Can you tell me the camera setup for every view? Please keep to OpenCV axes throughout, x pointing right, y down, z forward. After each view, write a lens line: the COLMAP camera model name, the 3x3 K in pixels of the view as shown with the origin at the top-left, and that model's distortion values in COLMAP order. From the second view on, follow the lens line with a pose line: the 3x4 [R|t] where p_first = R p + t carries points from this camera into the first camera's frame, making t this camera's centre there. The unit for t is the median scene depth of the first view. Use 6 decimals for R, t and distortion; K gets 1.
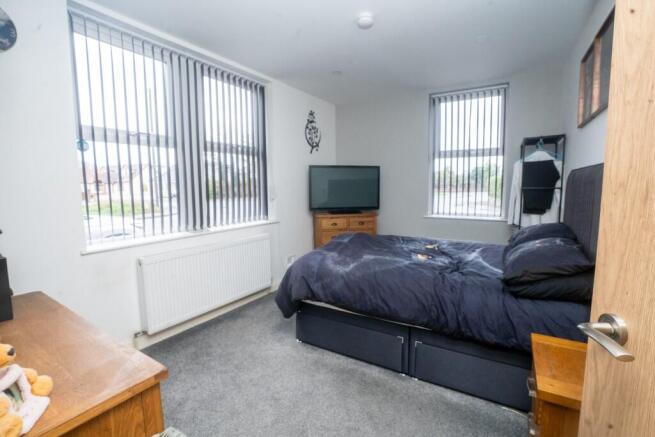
lens RADIAL K [[303.8, 0, 327.5], [0, 303.8, 218.5], [0, 0, 1]] dist [-0.070640, 0.028910]
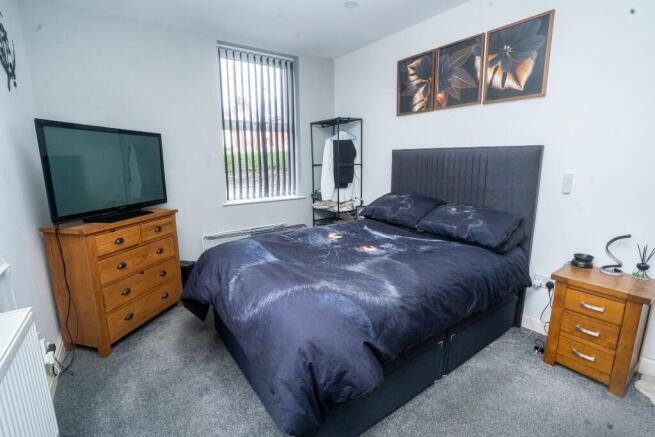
lens RADIAL K [[303.8, 0, 327.5], [0, 303.8, 218.5], [0, 0, 1]] dist [-0.070640, 0.028910]
pose [[0.384002, -0.170338, 0.907484, -0.295990], [0.104634, 0.984533, 0.140525, -0.053589], [-0.917384, 0.040992, 0.395886, 0.468825]]
